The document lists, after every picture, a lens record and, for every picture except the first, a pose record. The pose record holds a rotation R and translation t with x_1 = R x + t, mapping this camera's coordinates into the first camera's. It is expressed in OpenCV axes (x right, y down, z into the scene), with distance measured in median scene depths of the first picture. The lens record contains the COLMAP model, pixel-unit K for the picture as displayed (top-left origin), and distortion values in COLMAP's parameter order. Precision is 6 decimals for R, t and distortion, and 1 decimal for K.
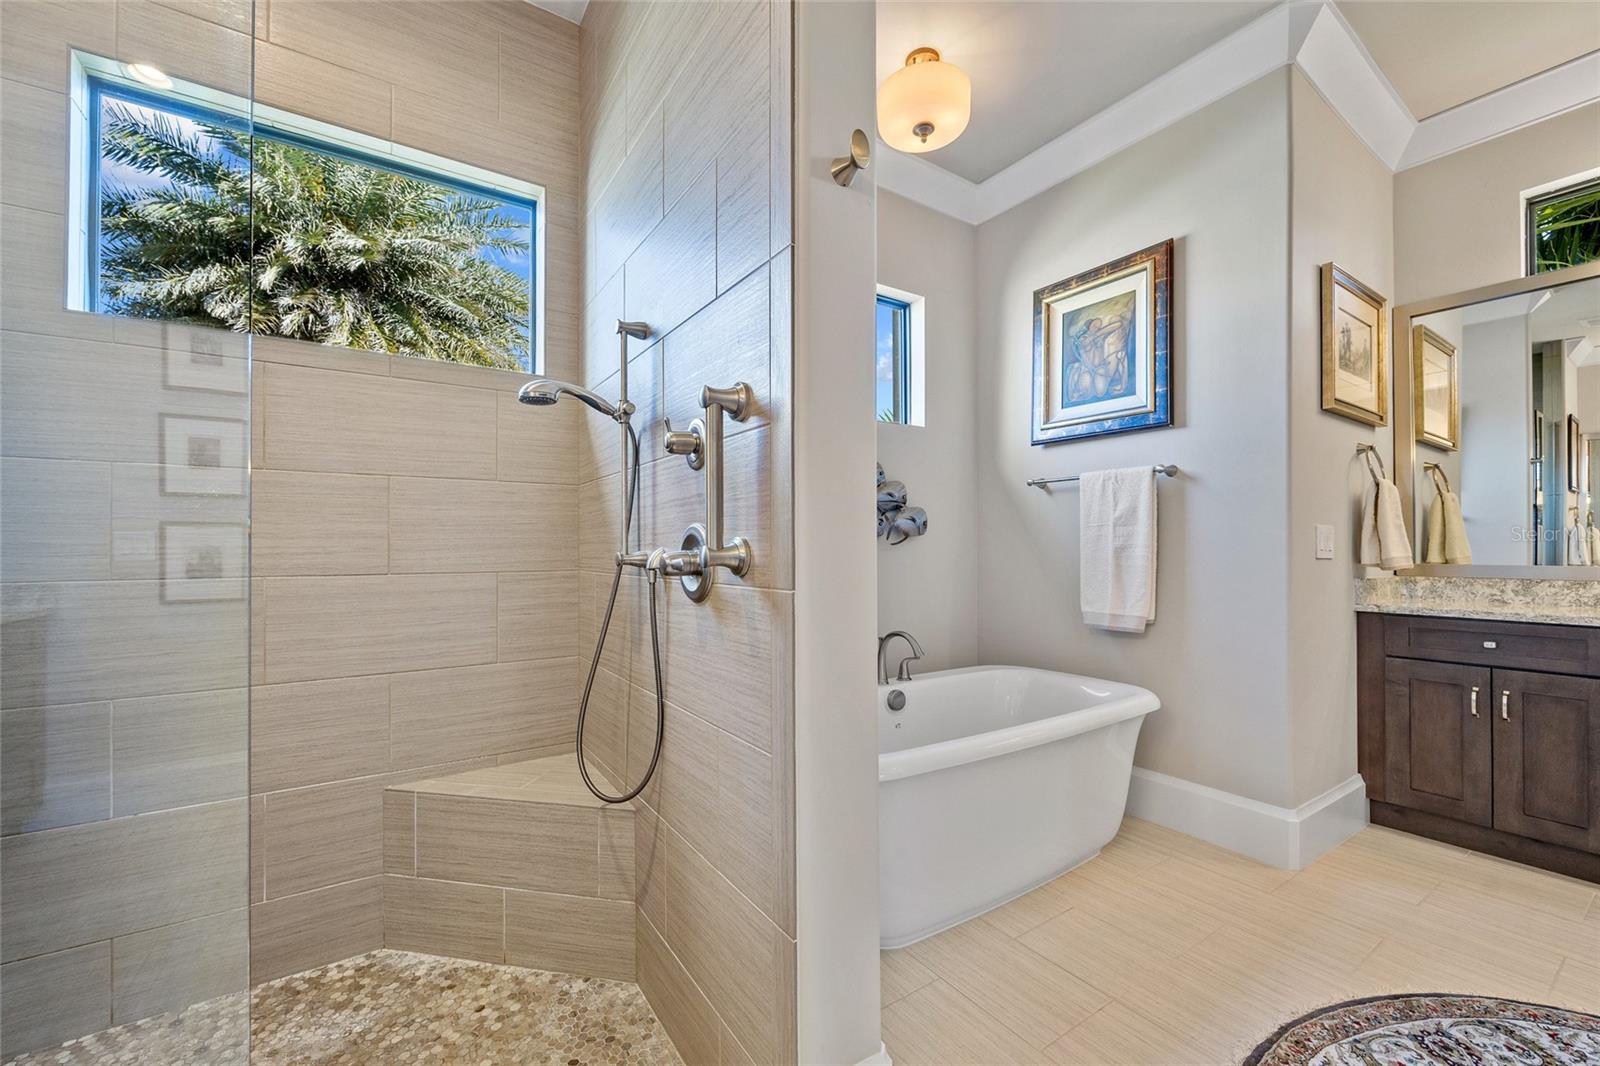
lens RADIAL K [[641.8, 0, 809.5], [0, 641.8, 557.6], [0, 0, 1]] dist [-0.002041, 0.000309]
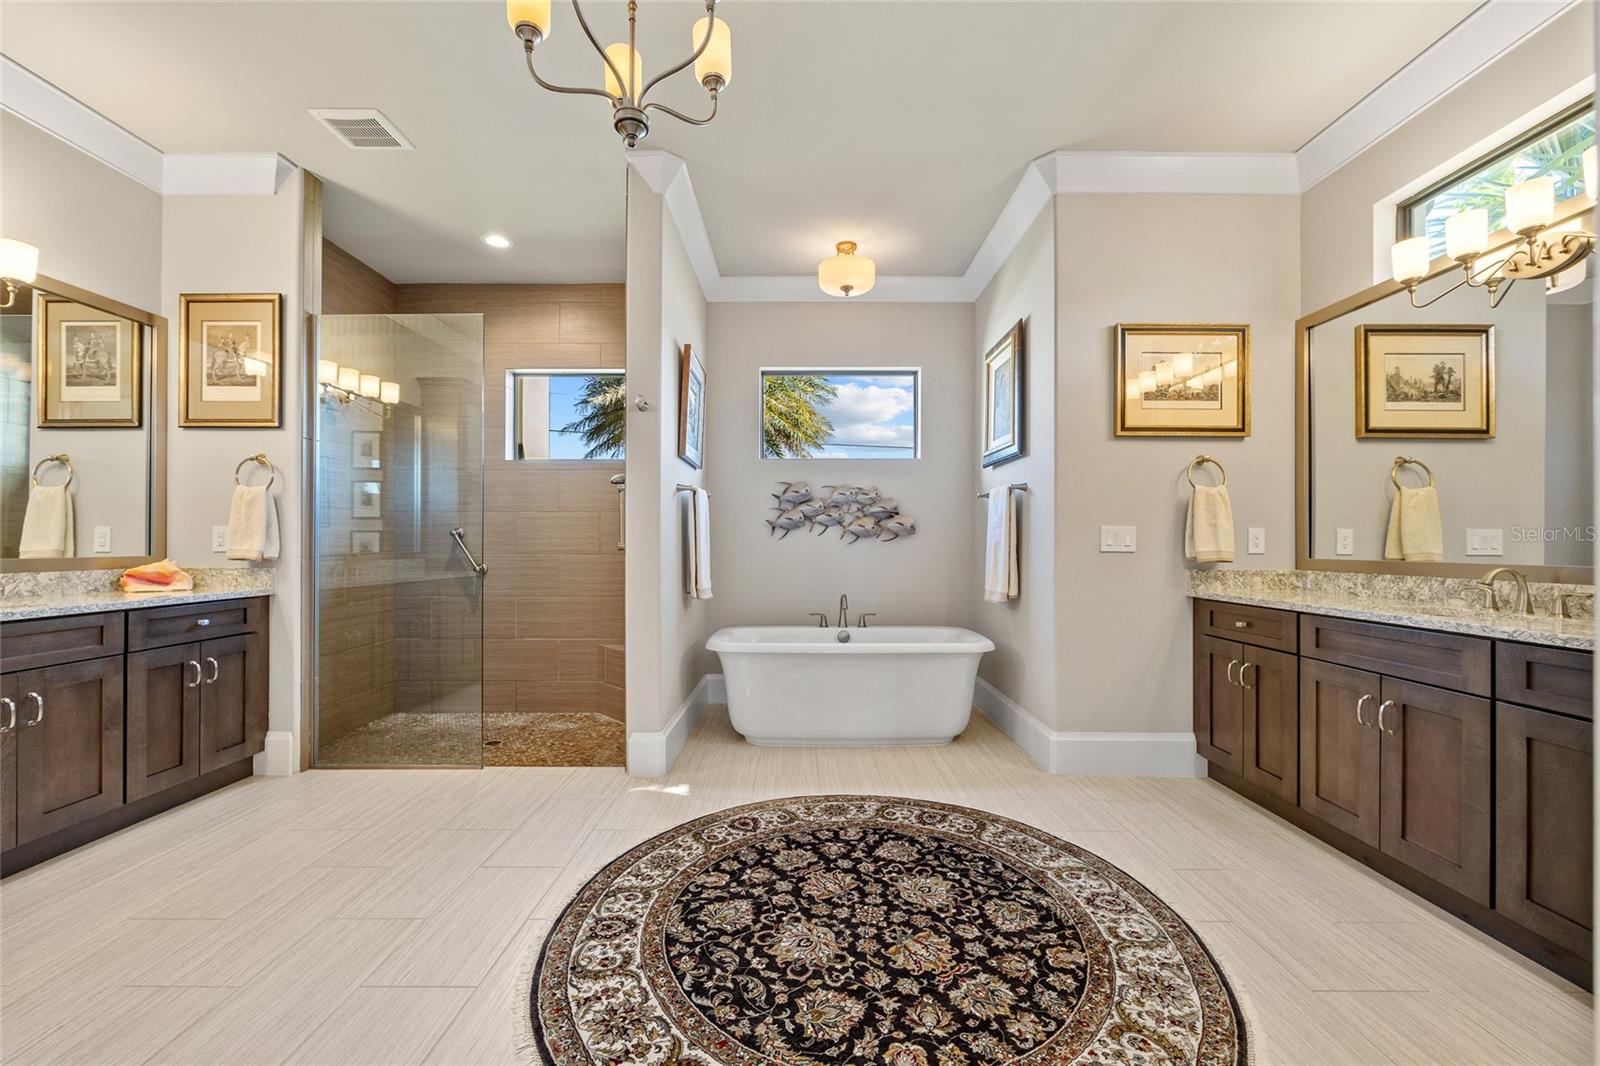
lens RADIAL K [[641.8, 0, 801.8], [0, 641.8, 538.2], [0, 0, 1]] dist [-0.002041, 0.000309]
pose [[0.832590, -0.002414, -0.553884, 0.928797], [-0.007677, 0.999844, -0.015897, -0.001092], [0.553836, 0.017488, 0.832442, -0.409747]]
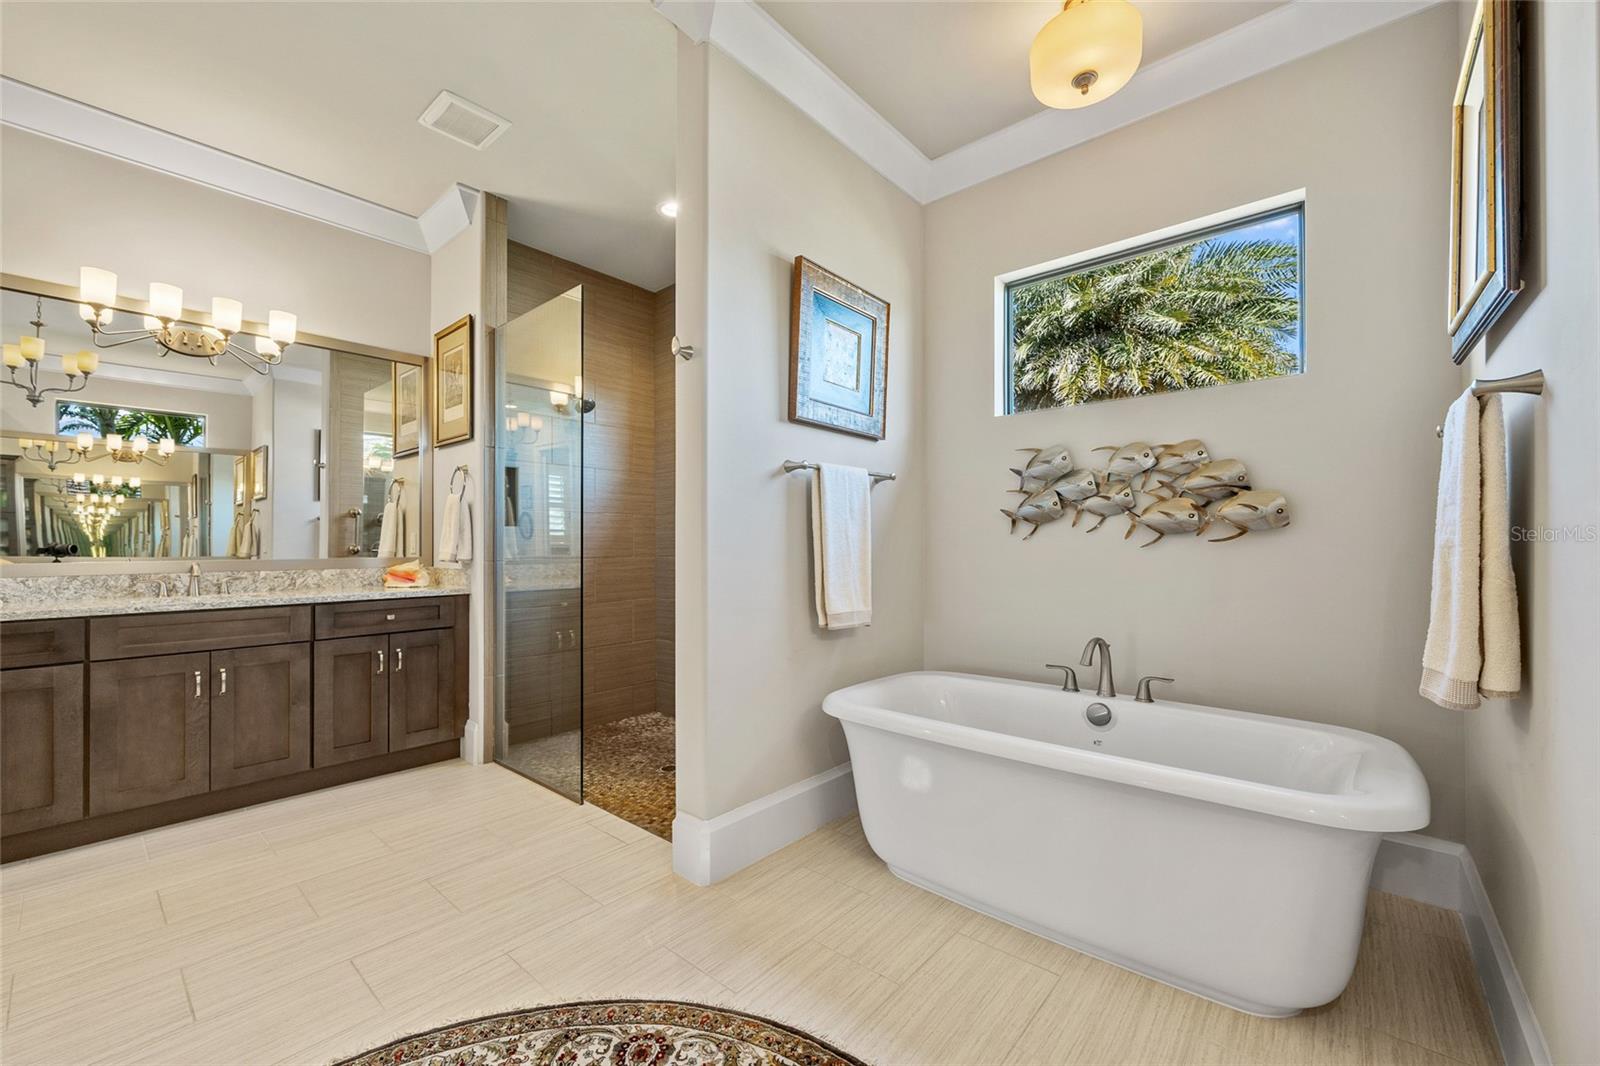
lens RADIAL K [[641.8, 0, 804.7], [0, 641.8, 540.3], [0, 0, 1]] dist [-0.002041, 0.000309]
pose [[0.268894, -0.005465, -0.963154, 0.874100], [-0.009156, 0.999924, -0.008230, -0.011411], [0.963126, 0.011031, 0.268824, 0.354210]]
